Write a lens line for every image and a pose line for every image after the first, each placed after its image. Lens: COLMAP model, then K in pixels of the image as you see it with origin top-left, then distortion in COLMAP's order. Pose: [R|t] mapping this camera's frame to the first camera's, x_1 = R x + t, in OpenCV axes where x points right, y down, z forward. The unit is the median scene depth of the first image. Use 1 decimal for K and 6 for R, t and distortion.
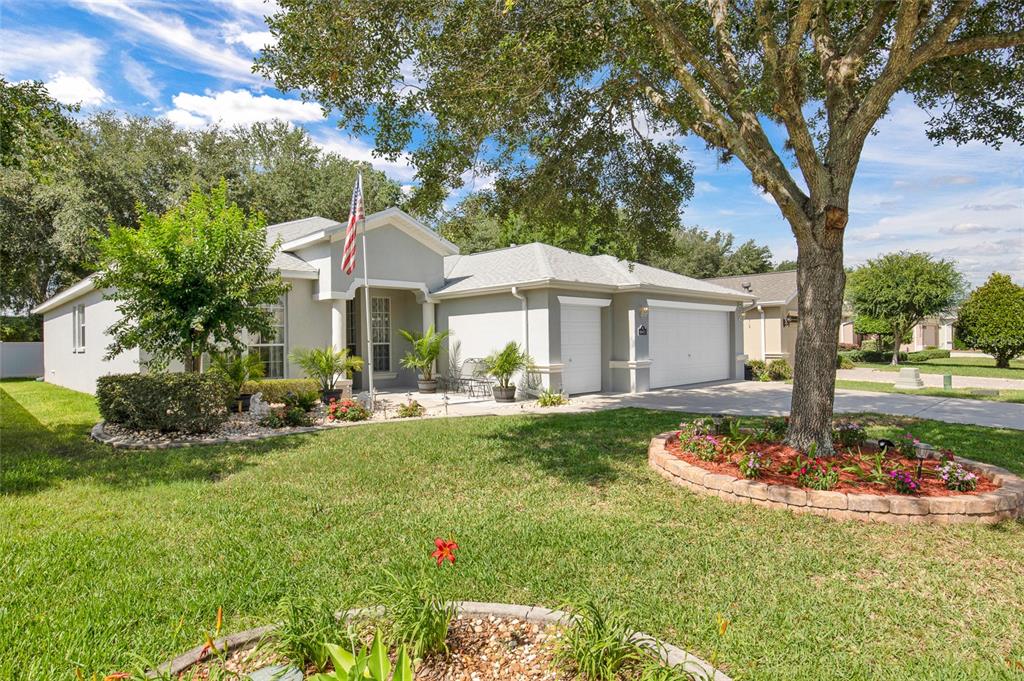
lens RADIAL K [[474.5, 0, 512.0], [0, 474.5, 340.5], [0, 0, 1]] dist [-0.017510, 0.001482]
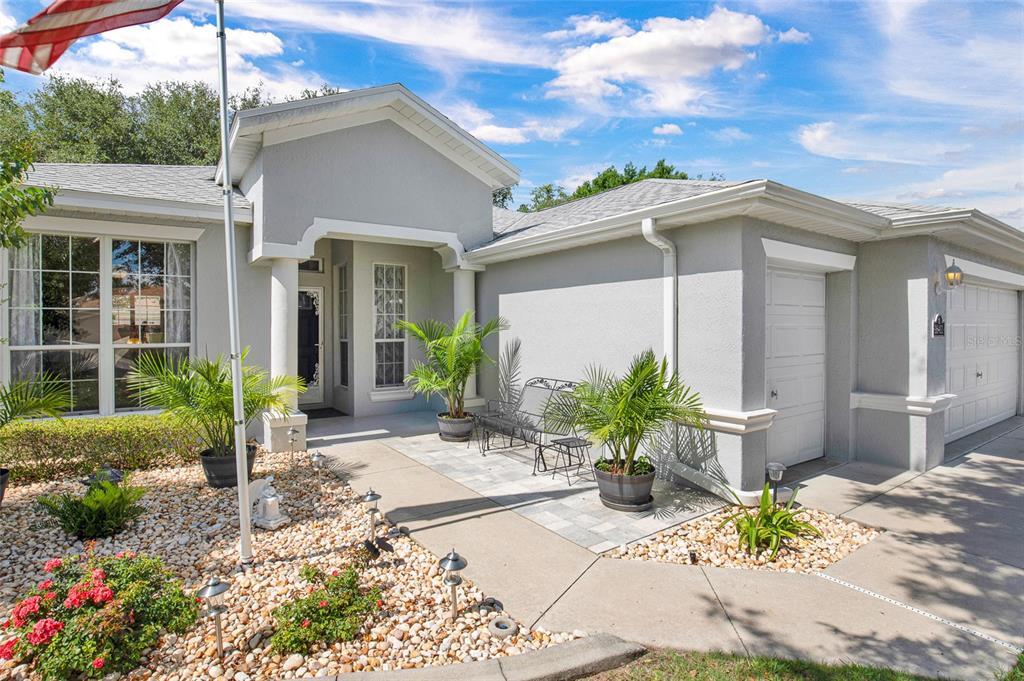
lens RADIAL K [[474.5, 0, 512.0], [0, 474.5, 340.5], [0, 0, 1]] dist [-0.017510, 0.001482]
pose [[0.991567, 0.014296, -0.128807, -0.052368], [-0.010629, 0.999520, 0.029113, -0.015410], [0.129161, -0.027499, 0.991242, 0.510912]]
